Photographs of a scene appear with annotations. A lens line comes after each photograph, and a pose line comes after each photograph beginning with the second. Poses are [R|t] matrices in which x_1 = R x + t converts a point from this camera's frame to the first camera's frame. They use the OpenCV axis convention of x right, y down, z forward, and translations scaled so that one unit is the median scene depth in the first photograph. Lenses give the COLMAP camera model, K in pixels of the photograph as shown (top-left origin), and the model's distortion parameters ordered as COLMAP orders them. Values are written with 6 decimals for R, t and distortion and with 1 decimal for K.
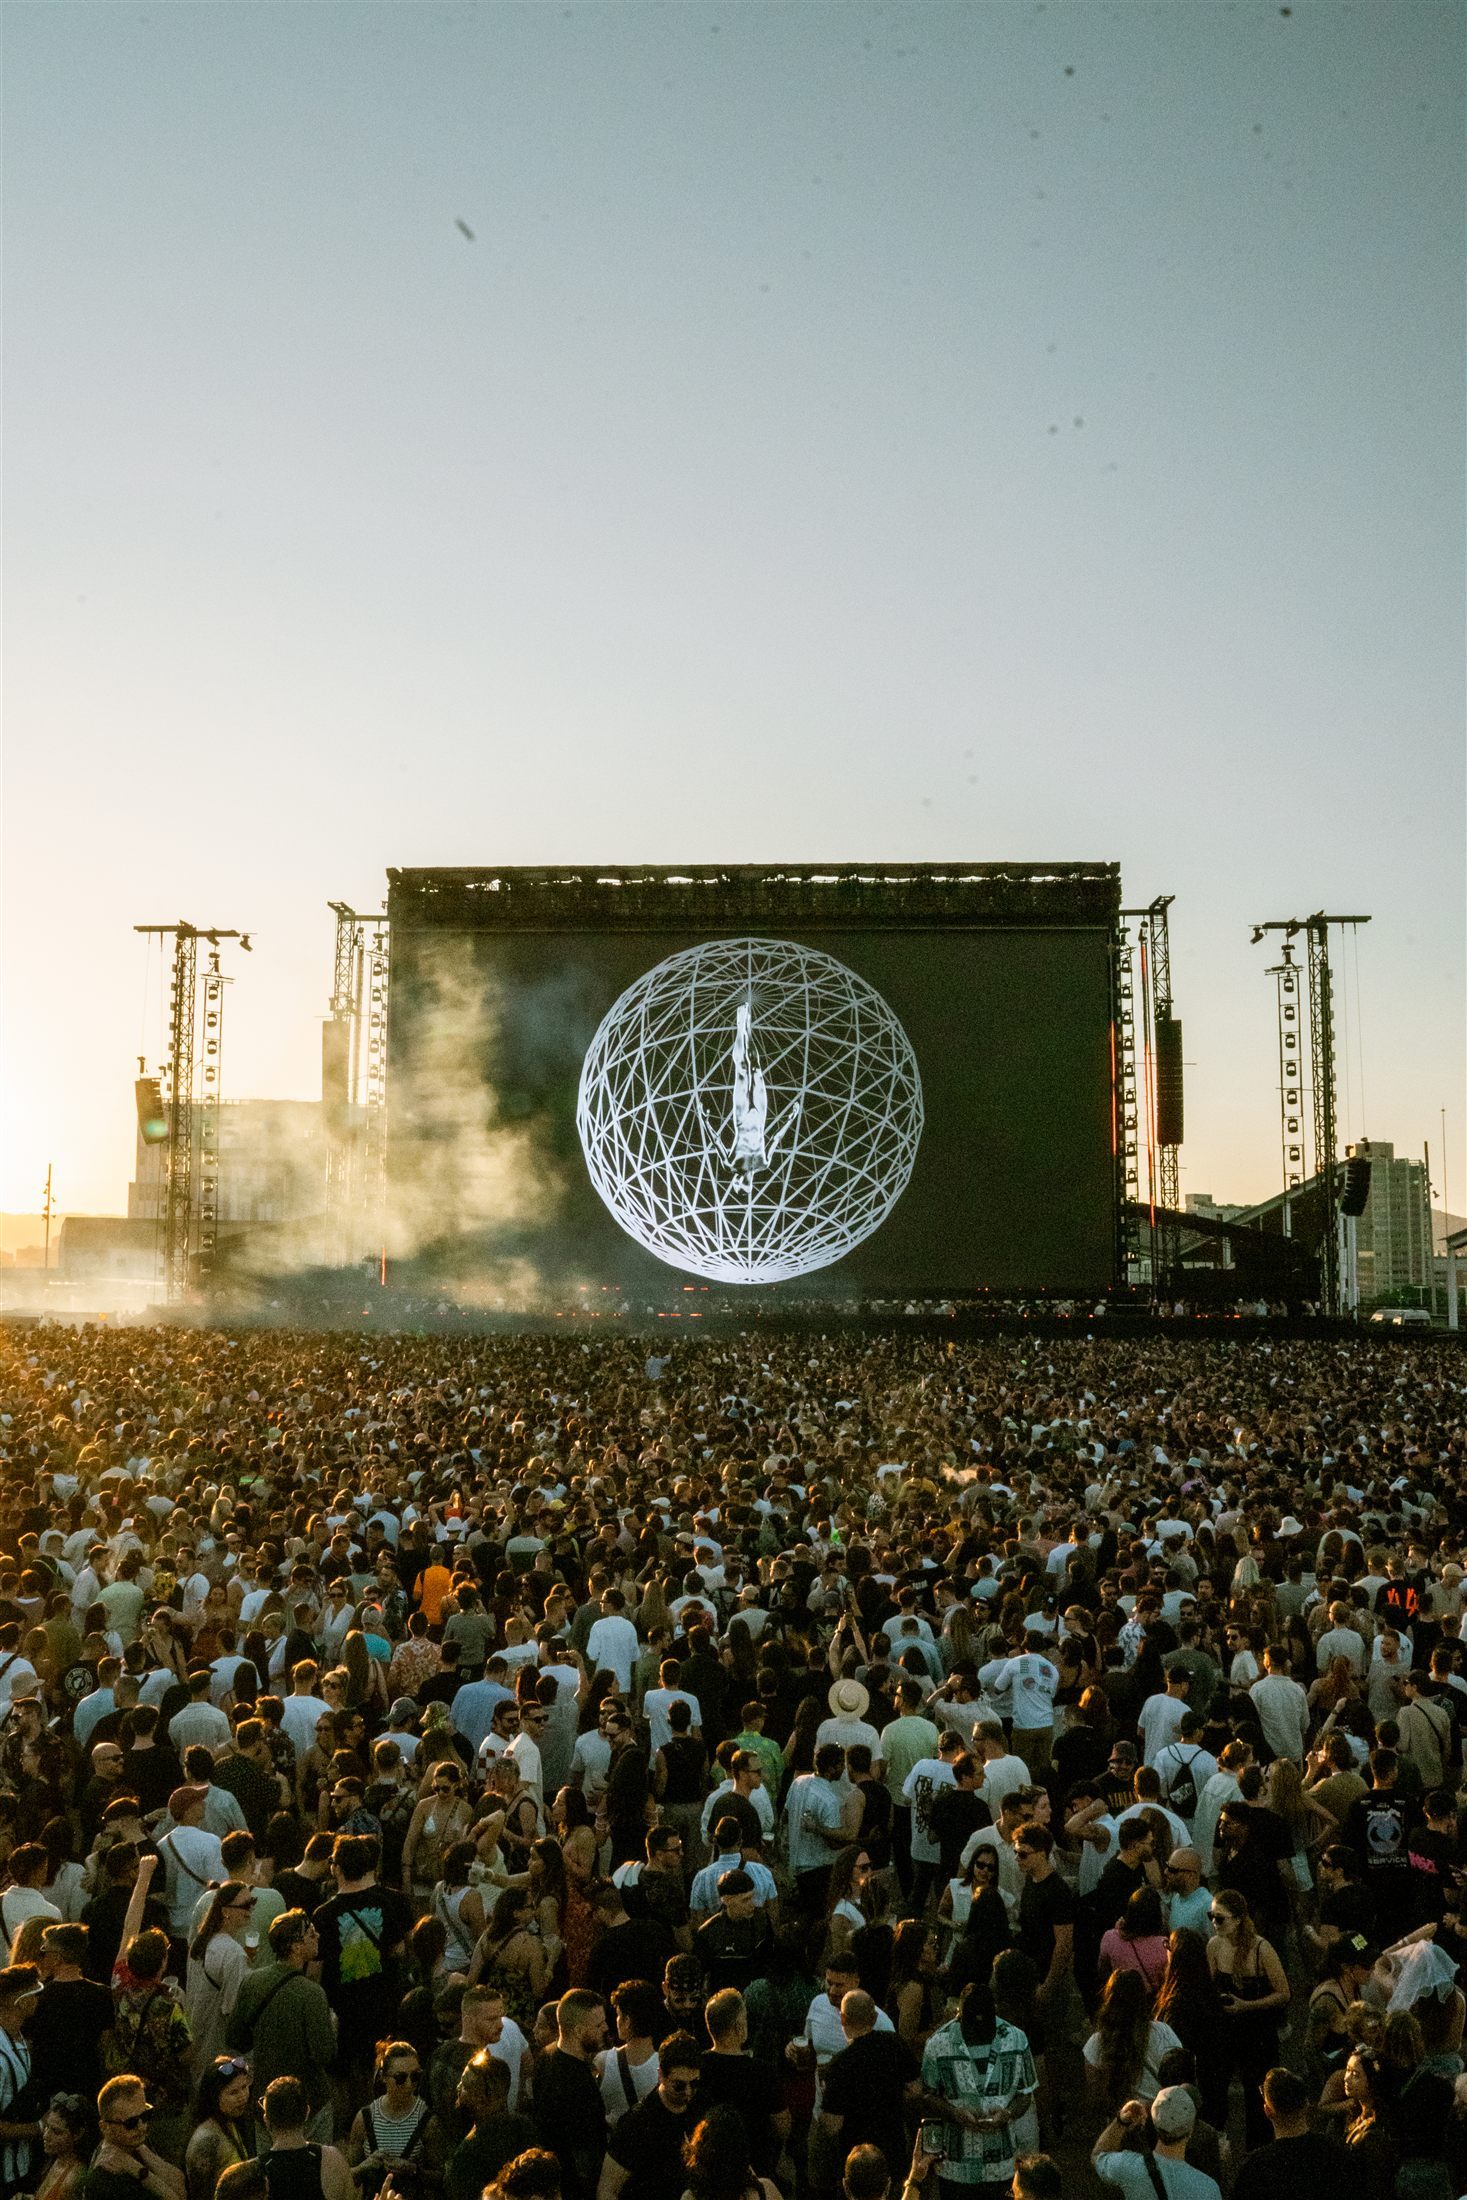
lens RADIAL K [[2825.1, 0, 733.6], [0, 2825.1, 1100.5], [0, 0, 1]] dist [-0.027212, 0.000000]
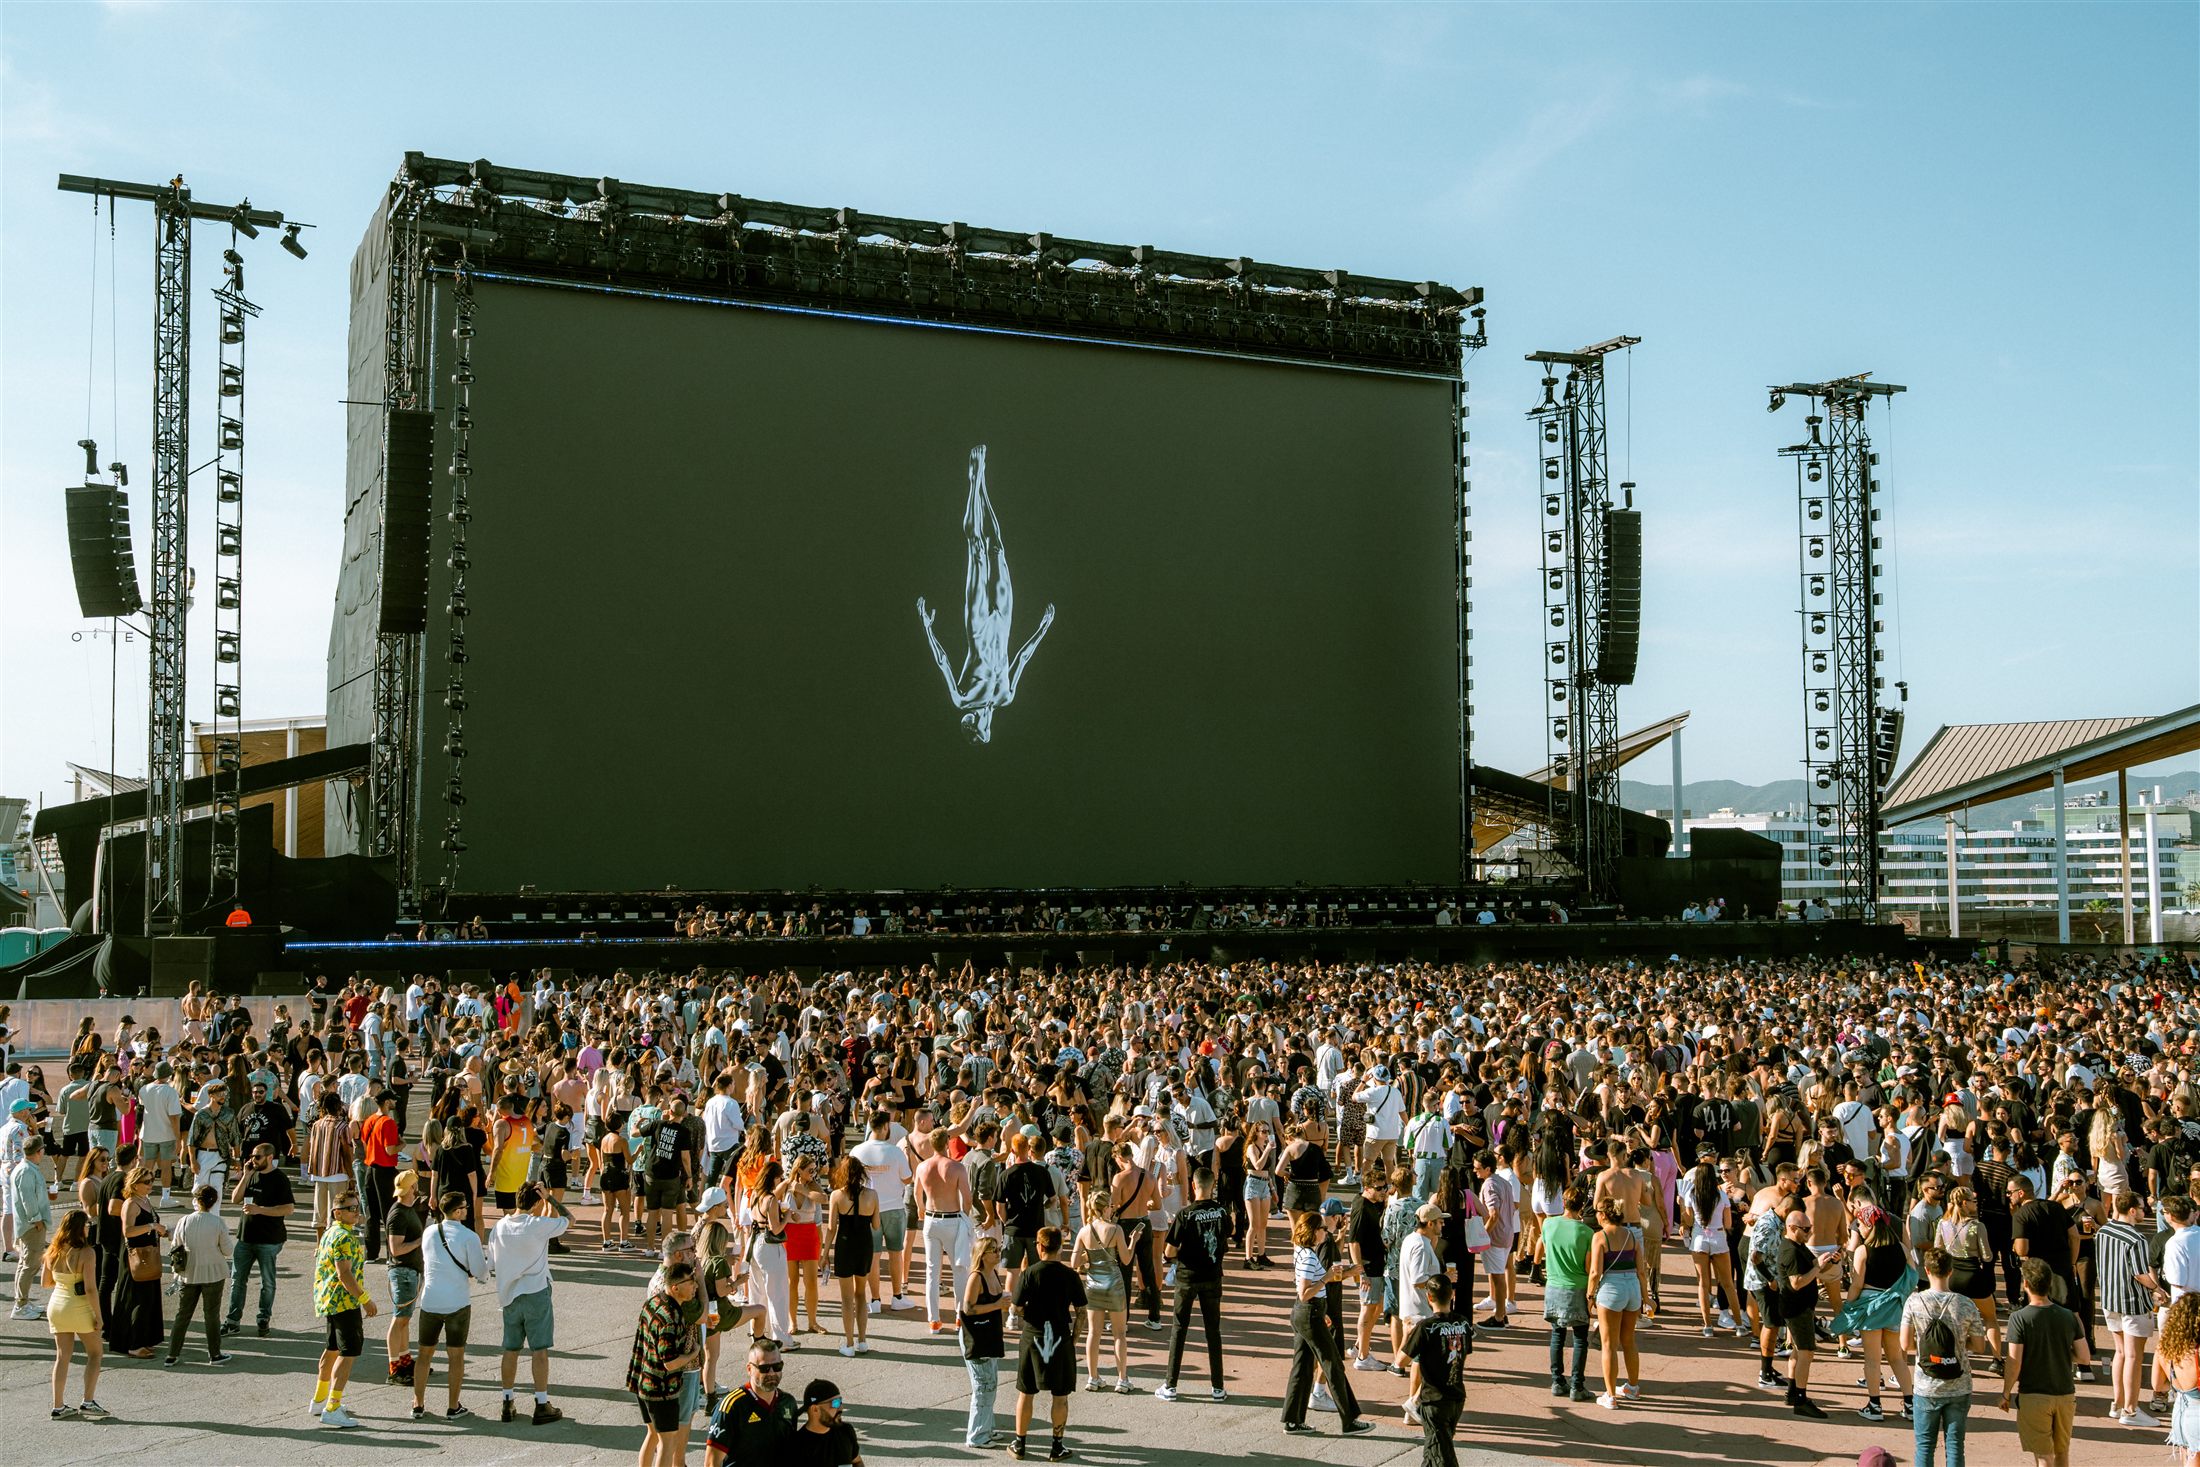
lens RADIAL K [[2825.1, 0, 1100.0], [0, 2825.1, 735.0], [0, 0, 1]] dist [-0.027212, 0.000000]
pose [[0.784934, 0.024129, 0.619109, -0.376611], [-0.025454, 0.999654, -0.006688, 0.035137], [-0.619056, -0.010509, 0.785277, 0.498288]]
